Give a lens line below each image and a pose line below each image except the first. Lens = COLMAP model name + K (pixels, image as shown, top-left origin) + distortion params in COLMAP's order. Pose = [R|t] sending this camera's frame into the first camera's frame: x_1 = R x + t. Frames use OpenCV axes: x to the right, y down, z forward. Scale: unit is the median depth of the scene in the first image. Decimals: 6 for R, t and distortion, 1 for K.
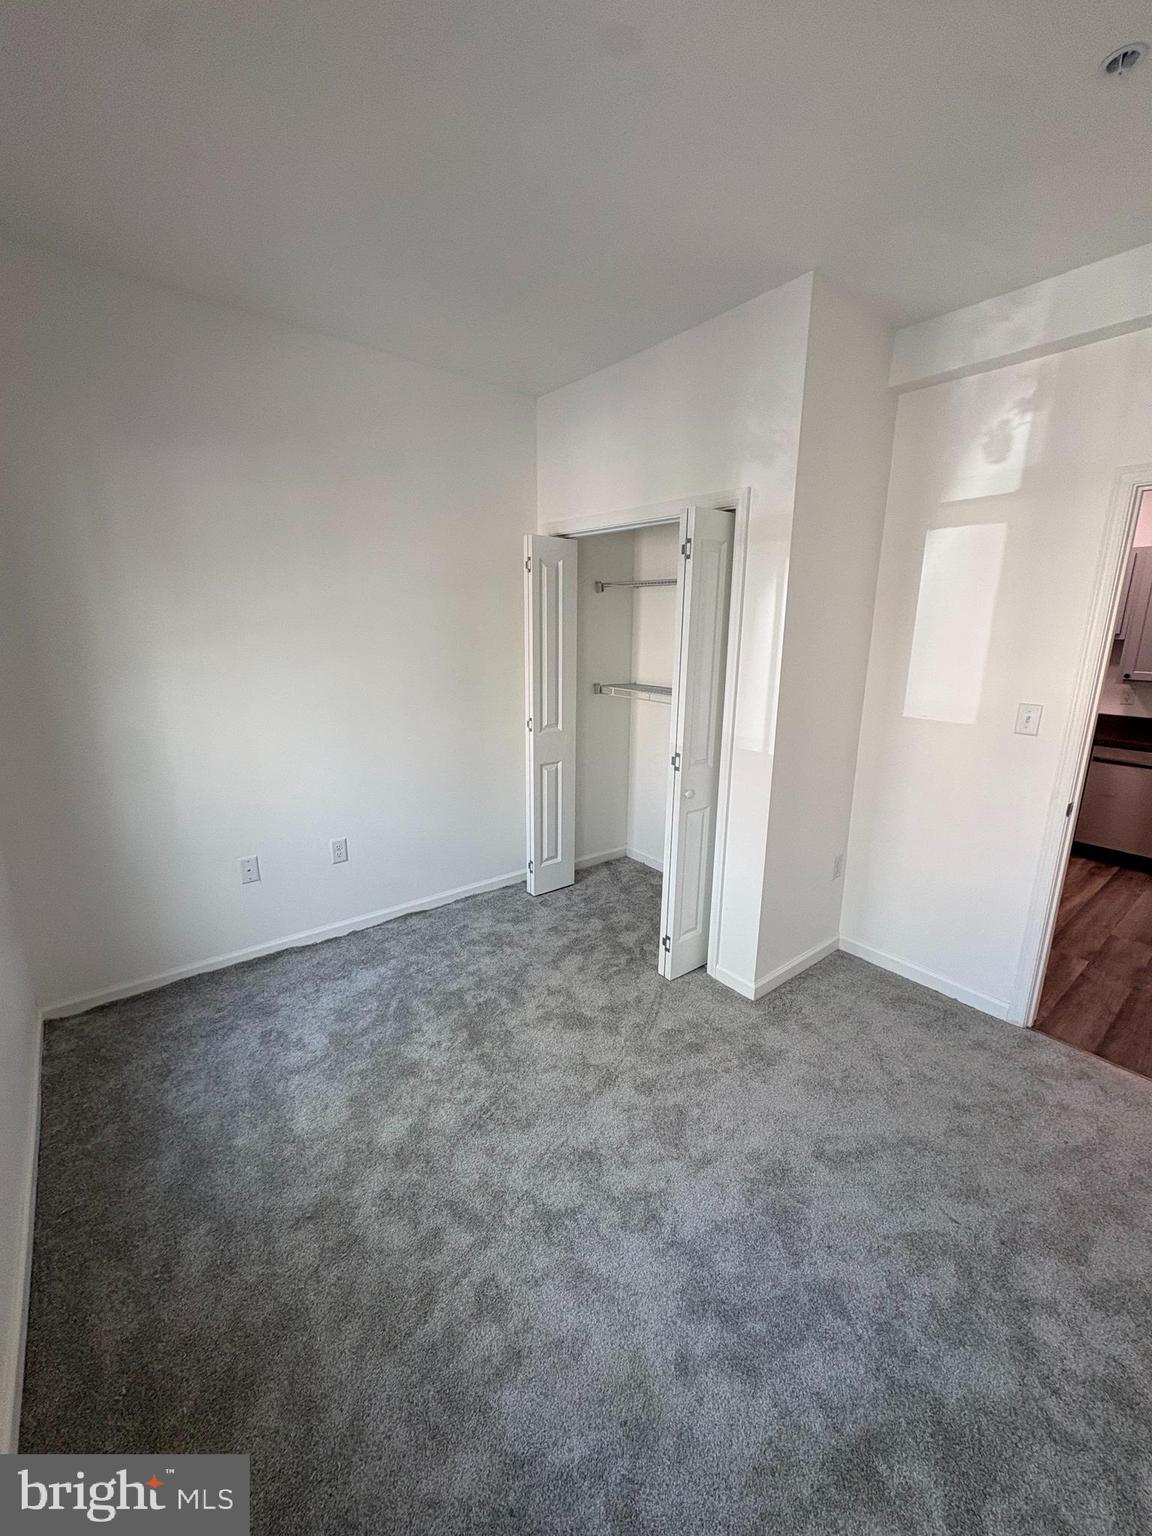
lens RADIAL K [[606.2, 0, 576.5], [0, 606.2, 768.8], [0, 0, 1]] dist [-0.001451, -0.000602]
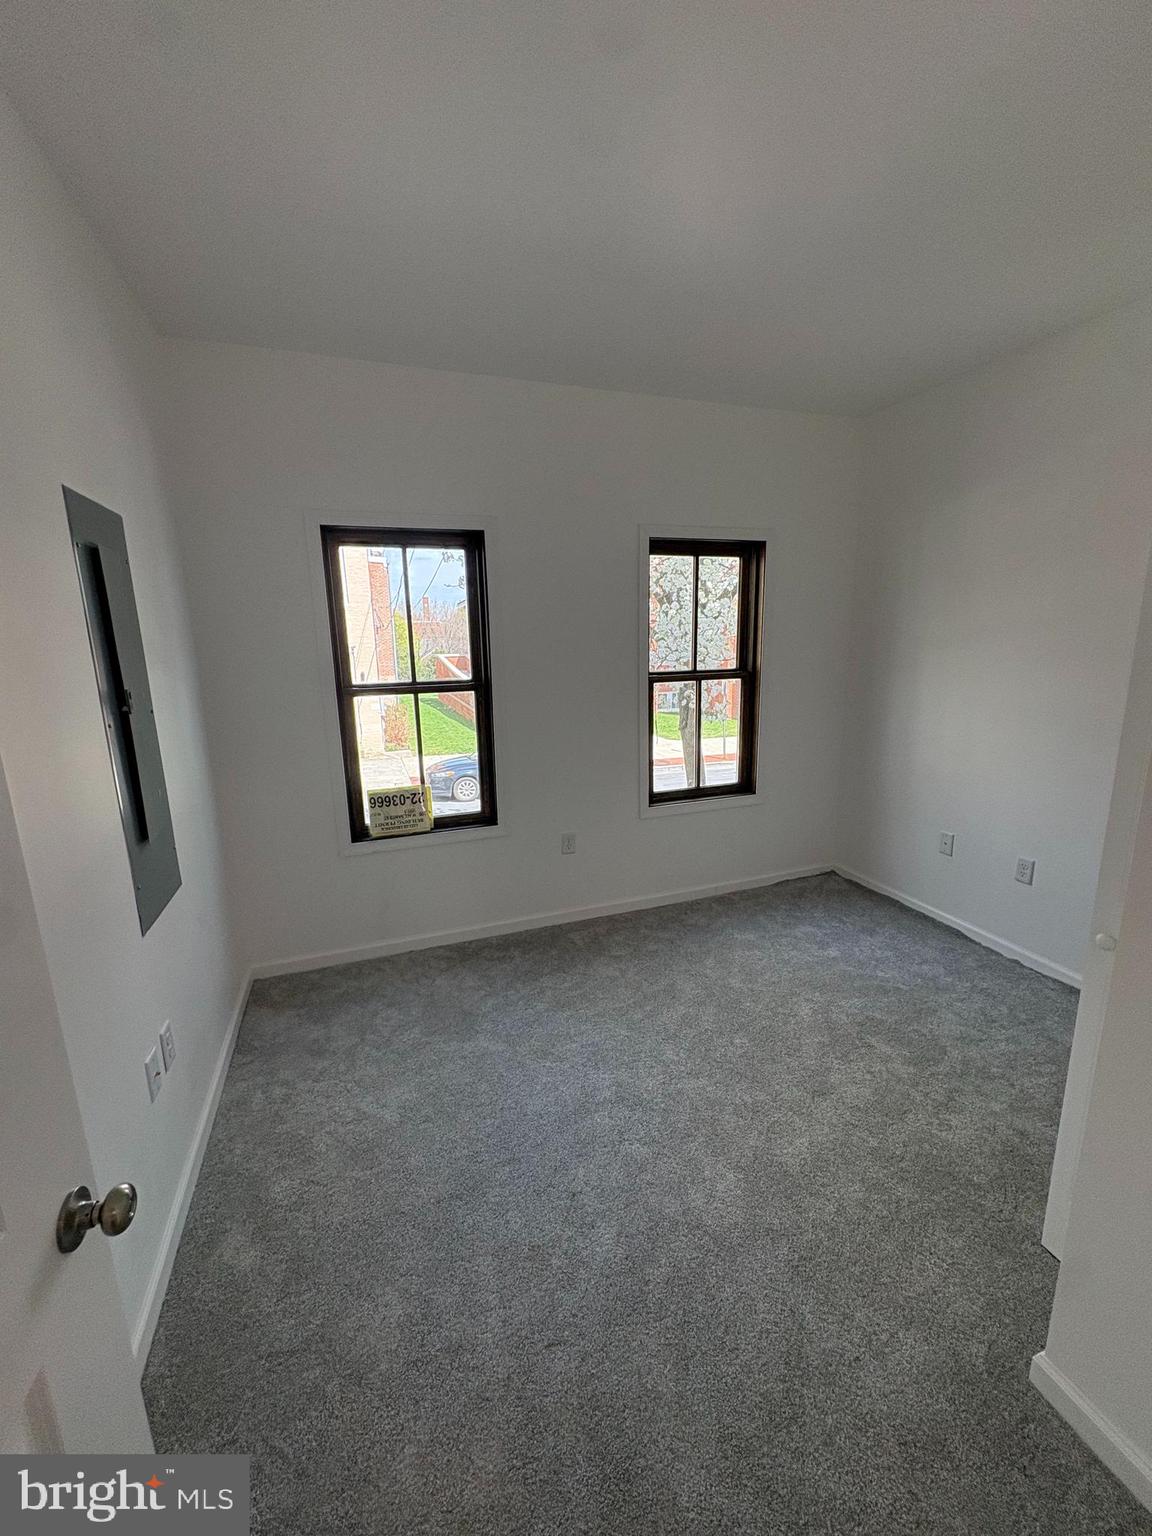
lens RADIAL K [[606.2, 0, 568.7], [0, 606.2, 759.9], [0, 0, 1]] dist [-0.001451, -0.000602]
pose [[-0.328509, 0.188003, -0.925601, 0.681199], [-0.203871, 0.942773, 0.263848, -0.129562], [0.922236, 0.275380, -0.271381, 0.561175]]
